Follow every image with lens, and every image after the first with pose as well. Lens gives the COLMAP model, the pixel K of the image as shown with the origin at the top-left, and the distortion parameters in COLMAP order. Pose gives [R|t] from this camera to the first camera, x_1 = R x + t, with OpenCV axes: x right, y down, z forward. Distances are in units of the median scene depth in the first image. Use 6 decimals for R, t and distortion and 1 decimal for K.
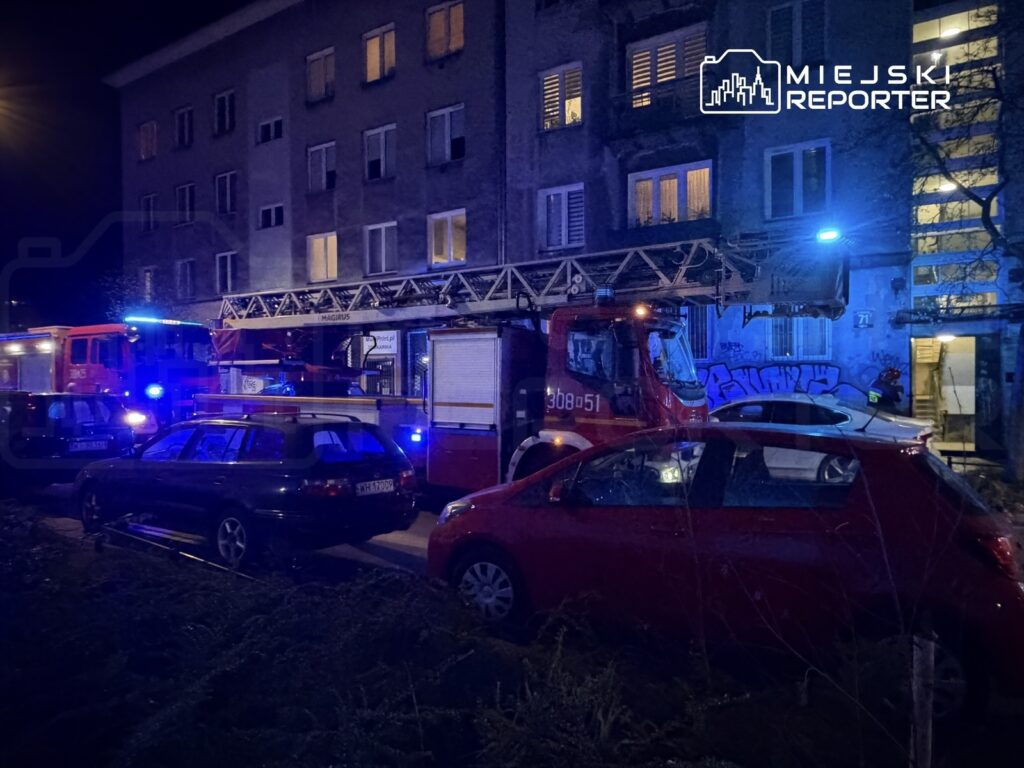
lens RADIAL K [[607.6, 0, 512.0], [0, 607.6, 384.0], [0, 0, 1]] dist [0.003731, -0.002727]
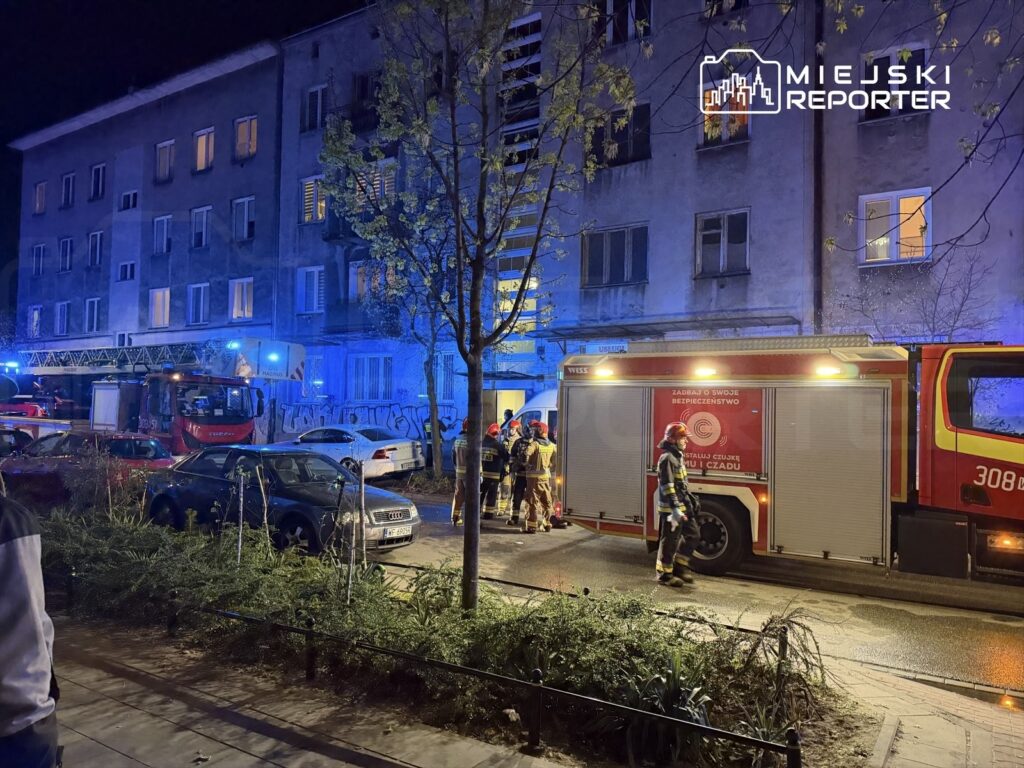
lens RADIAL K [[702.7, 0, 512.0], [0, 702.7, 384.0], [0, 0, 1]] dist [0.070911, -0.087001]
pose [[0.999156, 0.024657, -0.032867, 0.869702], [-0.026183, 0.998559, -0.046838, -0.014725], [0.031664, 0.047659, 0.998362, -0.771756]]
